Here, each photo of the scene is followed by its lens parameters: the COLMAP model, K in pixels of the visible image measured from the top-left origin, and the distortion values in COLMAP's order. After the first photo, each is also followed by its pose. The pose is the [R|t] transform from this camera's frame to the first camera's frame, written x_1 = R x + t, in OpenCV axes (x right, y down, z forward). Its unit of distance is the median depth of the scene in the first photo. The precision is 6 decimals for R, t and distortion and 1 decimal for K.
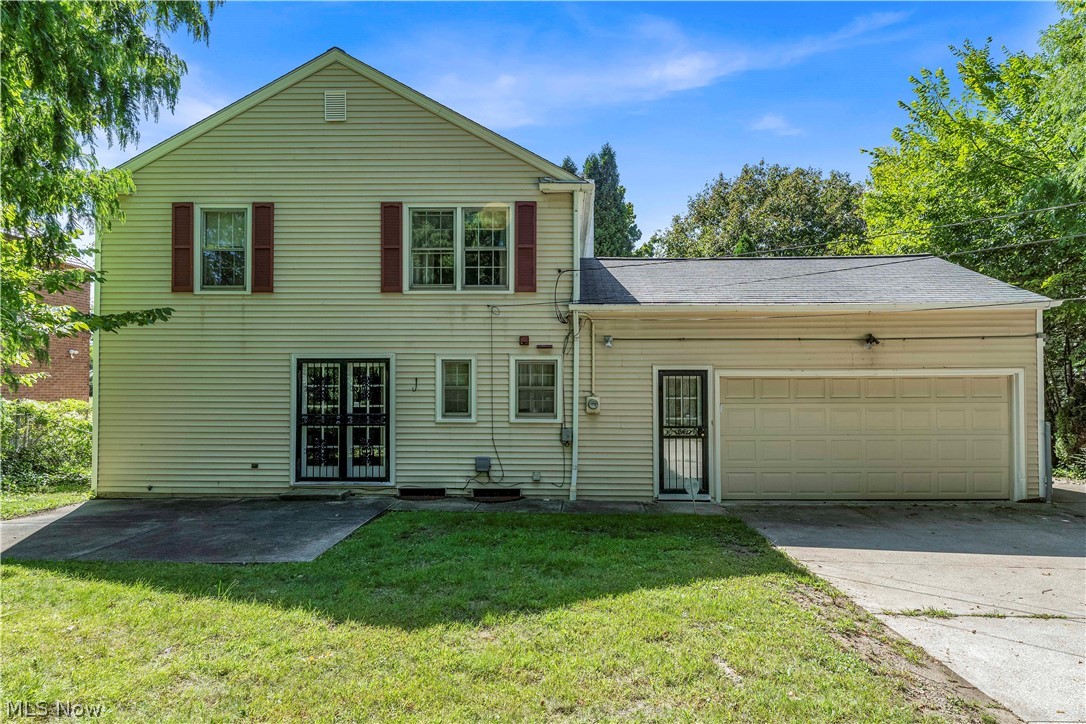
lens RADIAL K [[445.5, 0, 543.0], [0, 445.5, 362.0], [0, 0, 1]] dist [0.000011, -0.000424]
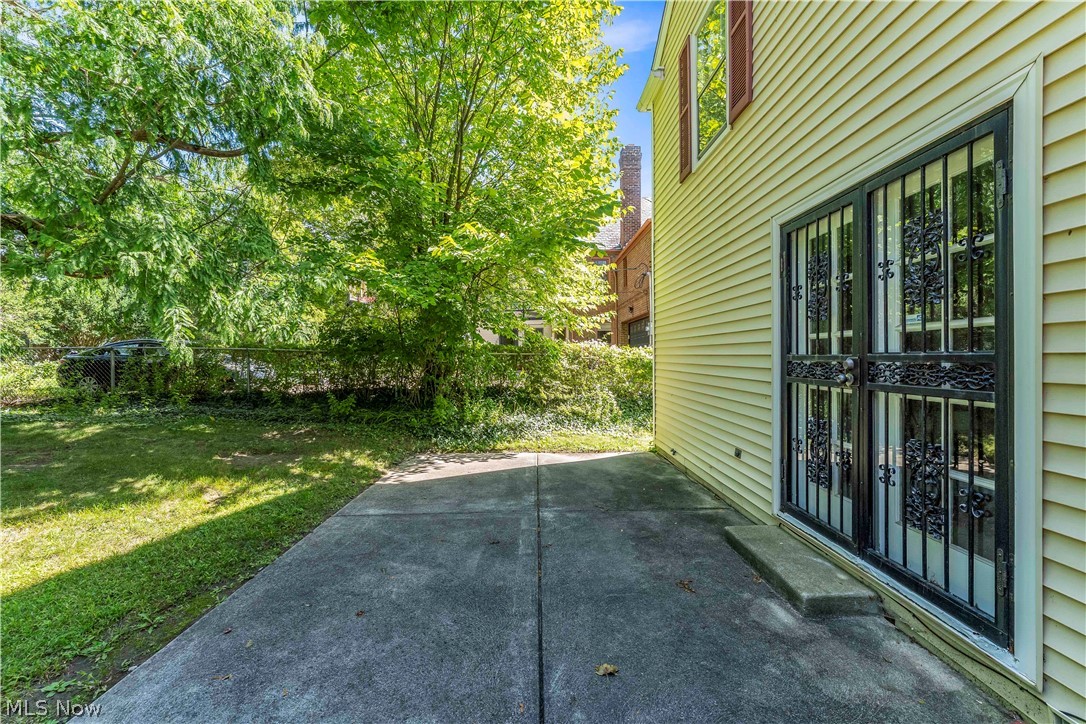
lens RADIAL K [[445.5, 0, 543.0], [0, 445.5, 362.0], [0, 0, 1]] dist [0.000011, -0.000424]
pose [[0.034752, 0.009590, -0.999350, -0.128907], [0.079146, 0.996787, 0.012318, 0.100476], [0.996257, -0.079522, 0.033881, 0.751764]]
